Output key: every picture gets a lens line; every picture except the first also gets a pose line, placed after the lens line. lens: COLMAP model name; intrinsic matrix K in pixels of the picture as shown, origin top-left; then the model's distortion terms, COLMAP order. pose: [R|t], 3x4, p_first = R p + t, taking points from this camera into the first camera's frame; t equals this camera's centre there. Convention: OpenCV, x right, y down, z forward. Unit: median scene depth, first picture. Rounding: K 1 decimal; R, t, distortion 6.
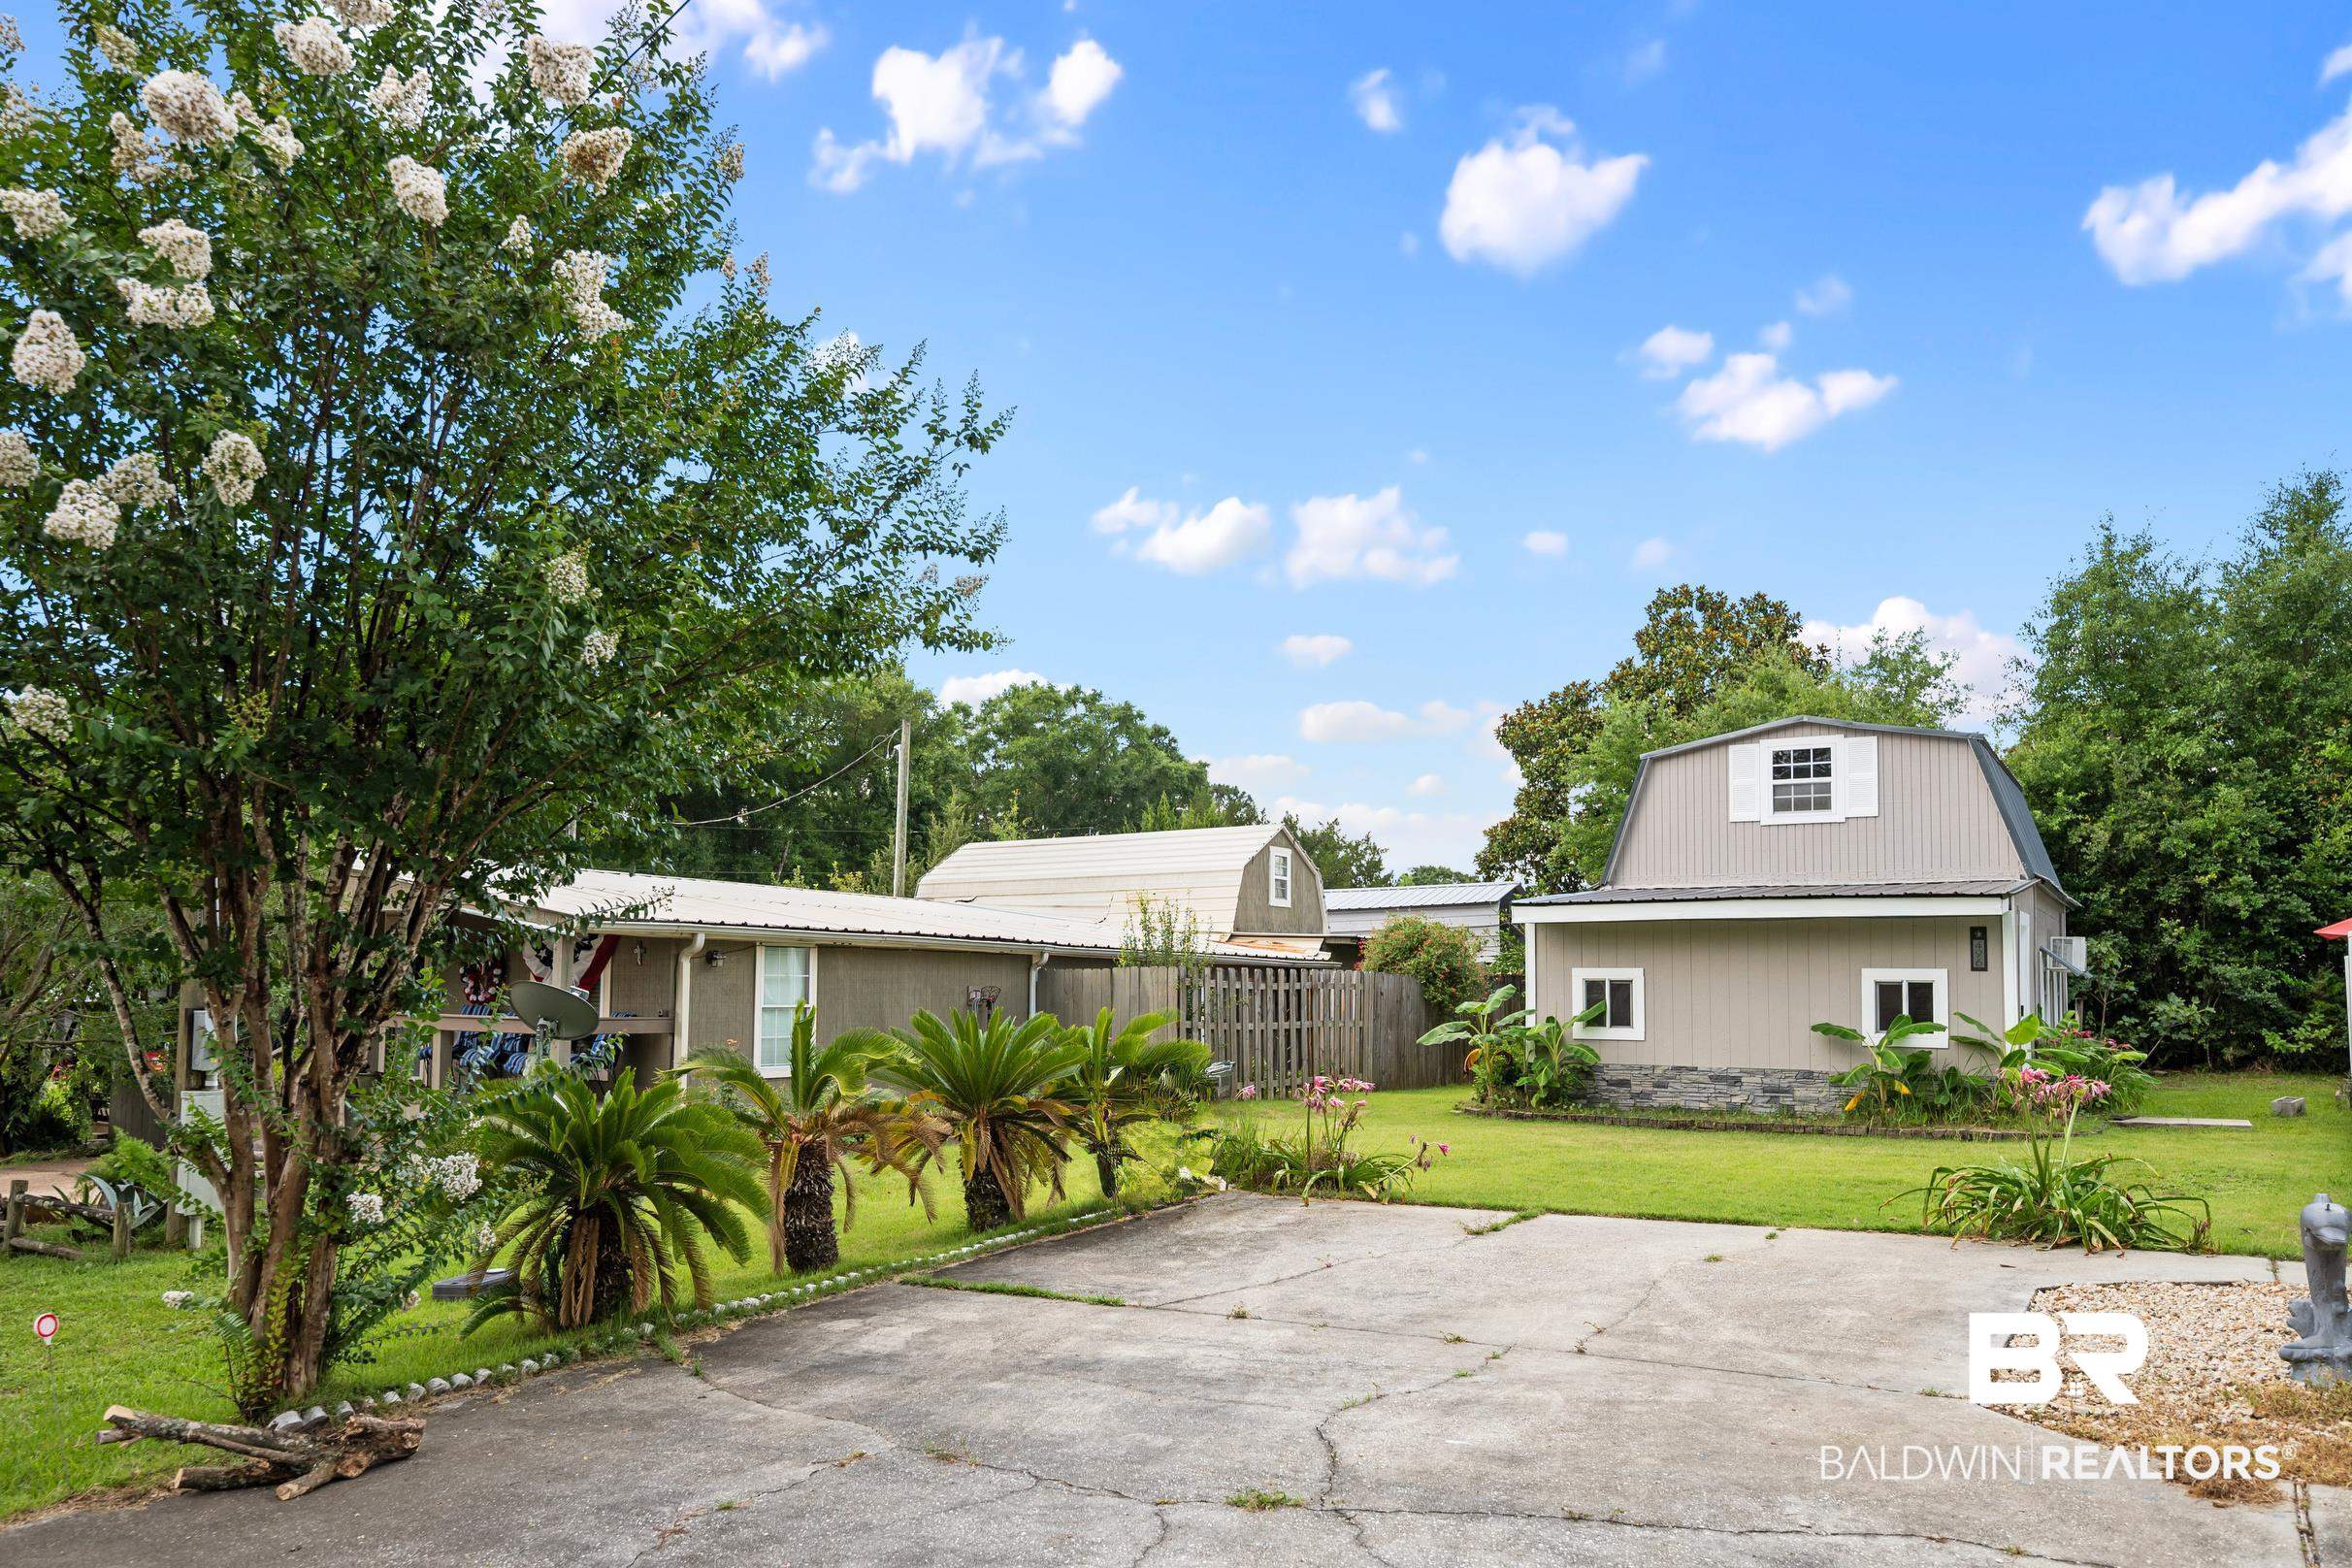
lens RADIAL K [[1679.8, 0, 1090.1], [0, 1679.8, 887.1], [0, 0, 1]] dist [0.000469, 0.012100]
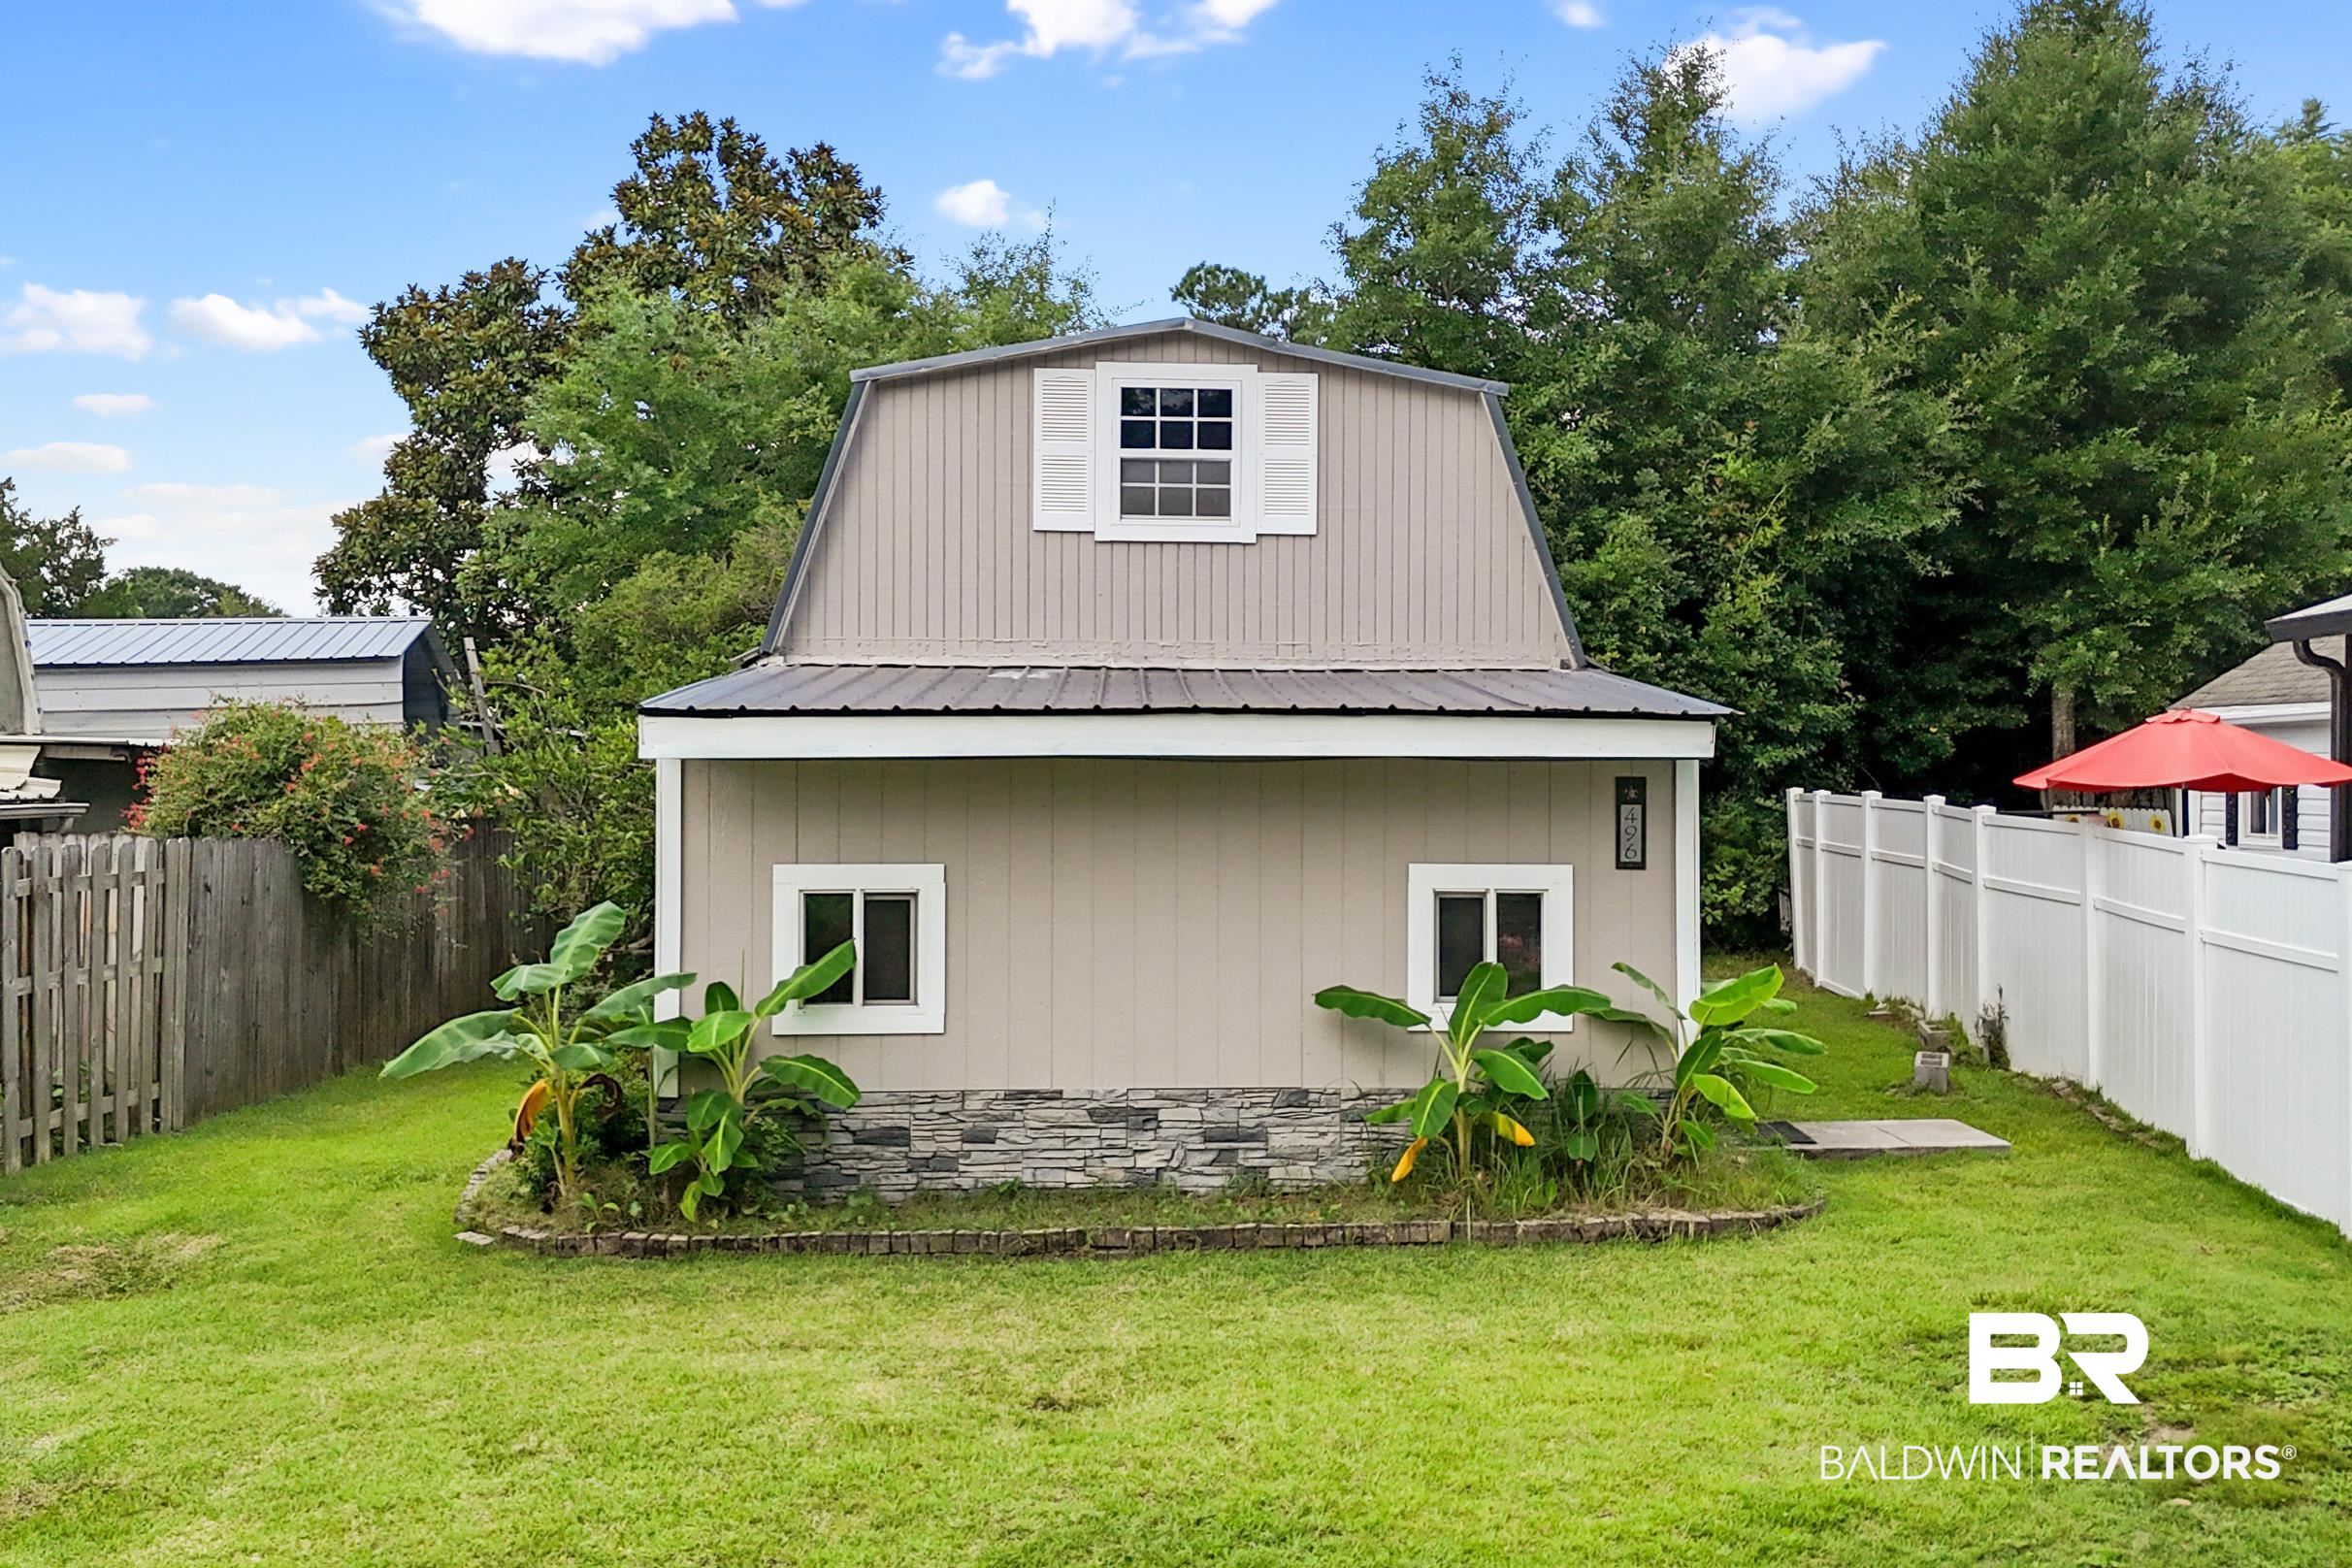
lens RADIAL K [[2384.8, 0, 1266.5], [0, 2384.8, 769.8], [0, 0, 1]] dist [0.176174, -0.342670]
pose [[0.808676, -0.008024, 0.588199, 0.028307], [-0.030737, 0.997965, 0.055873, -0.009257], [-0.587450, -0.063263, 0.806784, 0.345936]]
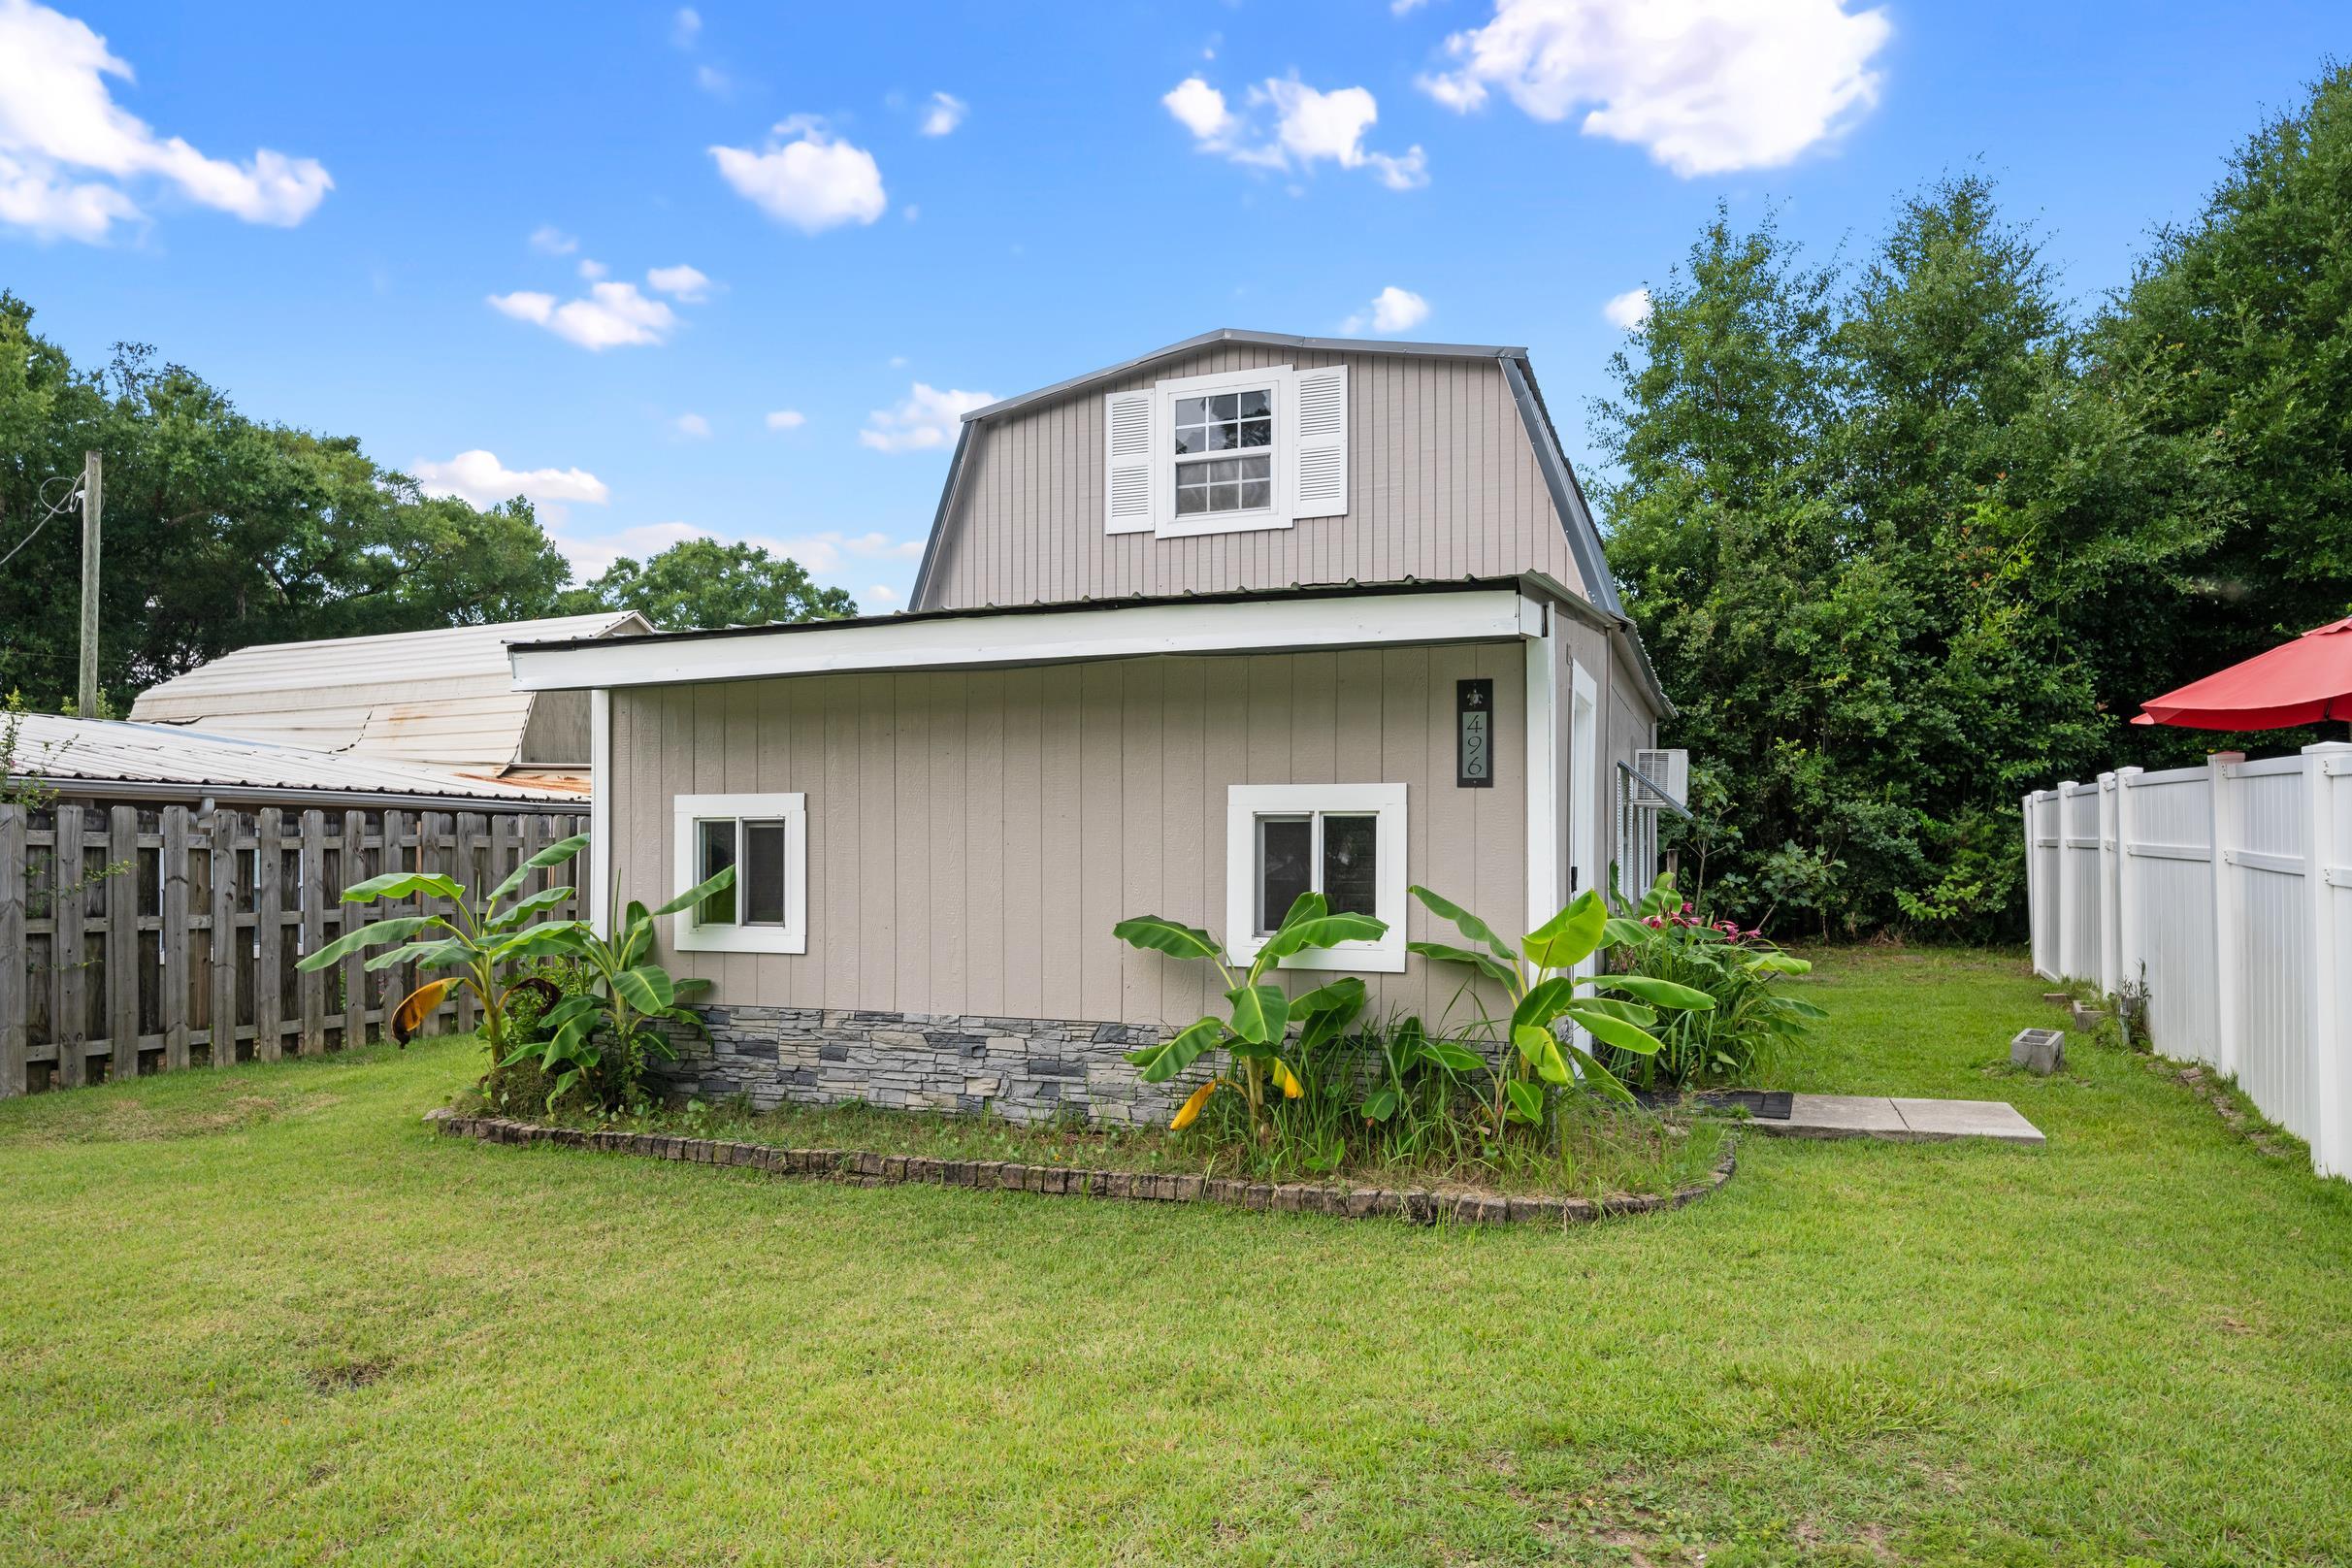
lens RADIAL K [[1422.7, 0, 1177.3], [0, 1422.7, 840.9], [0, 0, 1]] dist [0.017884, 0.002100]
pose [[0.978862, -0.009035, 0.204322, 0.261123], [-0.002298, 0.998475, 0.055160, 0.029800], [-0.204509, -0.054464, 0.977348, 0.455263]]
